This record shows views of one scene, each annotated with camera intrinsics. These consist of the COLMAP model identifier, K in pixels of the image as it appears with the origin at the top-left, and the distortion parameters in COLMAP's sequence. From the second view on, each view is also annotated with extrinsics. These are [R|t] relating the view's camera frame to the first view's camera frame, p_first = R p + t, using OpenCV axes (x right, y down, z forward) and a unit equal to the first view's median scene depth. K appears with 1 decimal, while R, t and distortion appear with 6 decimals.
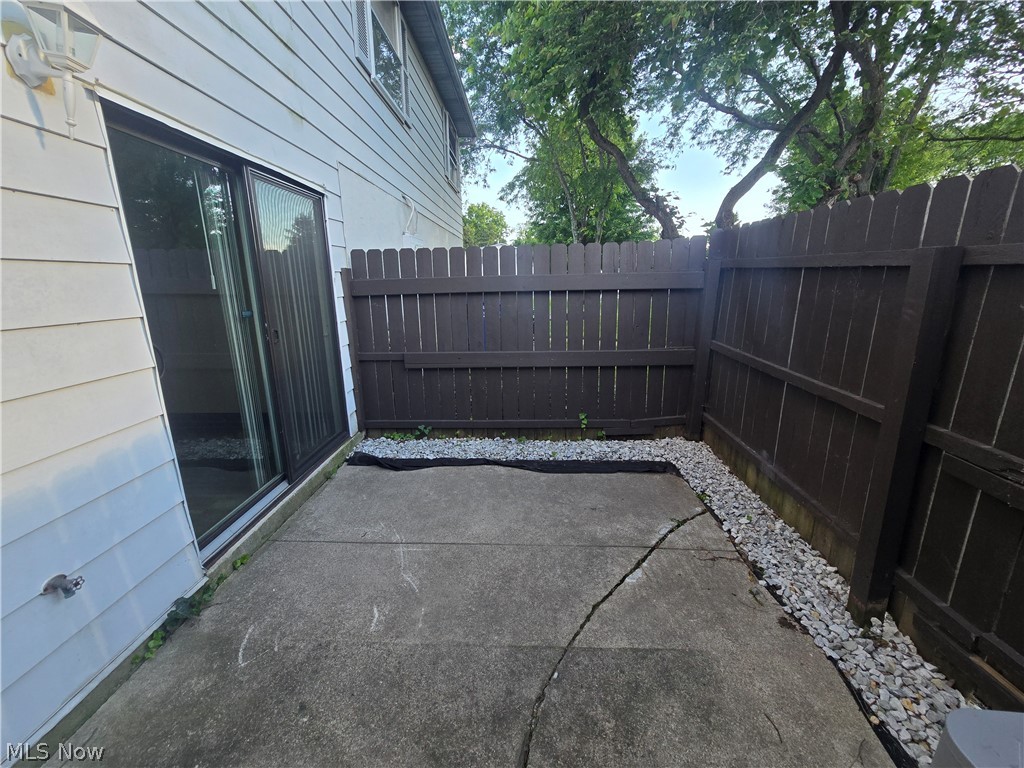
lens RADIAL K [[420.5, 0, 512.4], [0, 420.5, 381.1], [0, 0, 1]] dist [-0.002370, 0.000109]
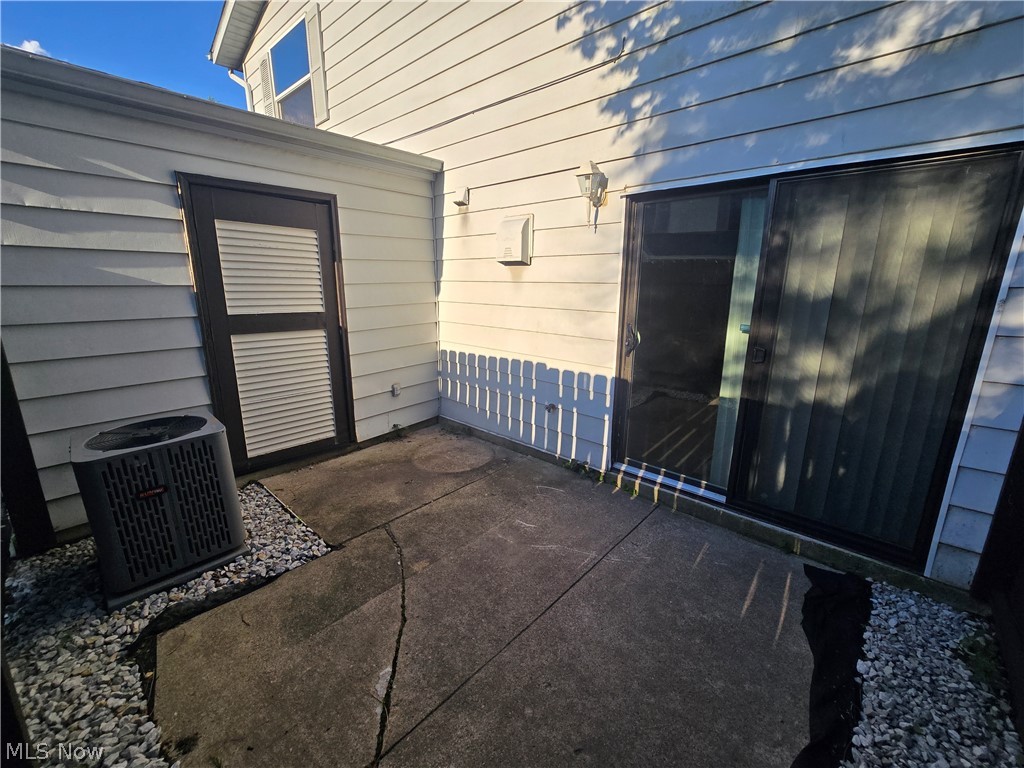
lens RADIAL K [[409.5, 0, 511.9], [0, 409.5, 380.6], [0, 0, 1]] dist [-0.000193, 0.000263]
pose [[-0.643398, 0.187661, -0.742174, 0.447057], [-0.180965, 0.904727, 0.385644, -0.288588], [0.743835, 0.382430, -0.548140, 1.029911]]
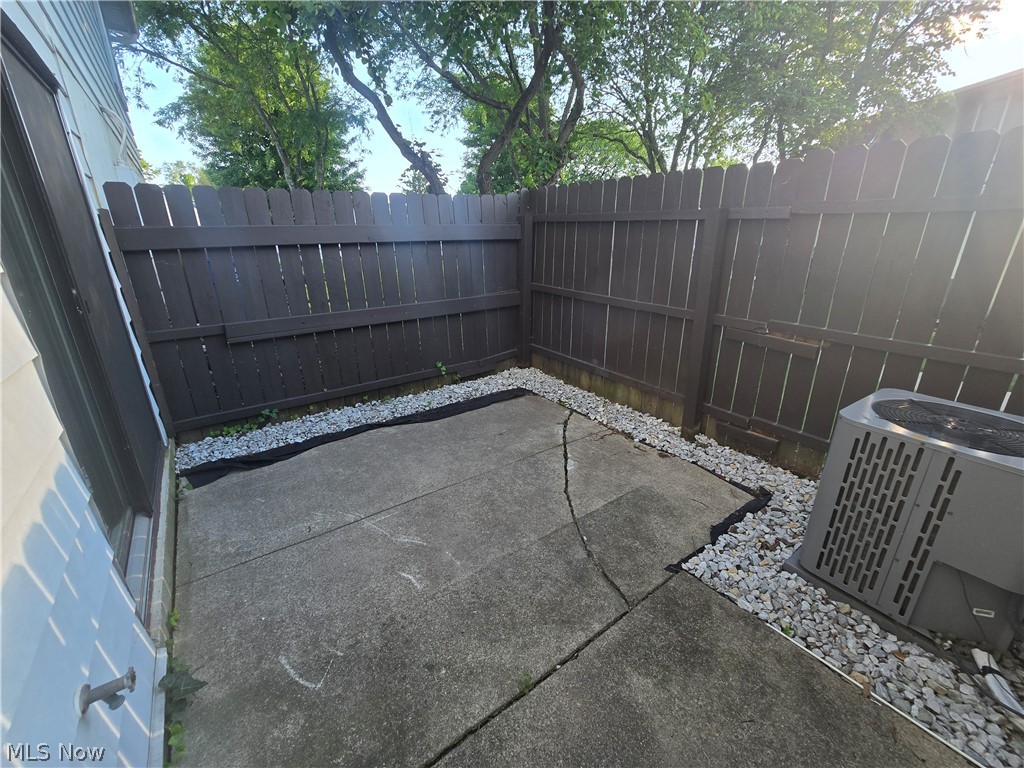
lens RADIAL K [[420.5, 0, 512.4], [0, 420.5, 381.1], [0, 0, 1]] dist [-0.002370, 0.000109]
pose [[0.786824, -0.196441, 0.585080, -0.411496], [0.143314, 0.980235, 0.136383, 0.008838], [-0.600307, -0.023460, 0.799425, 0.060472]]
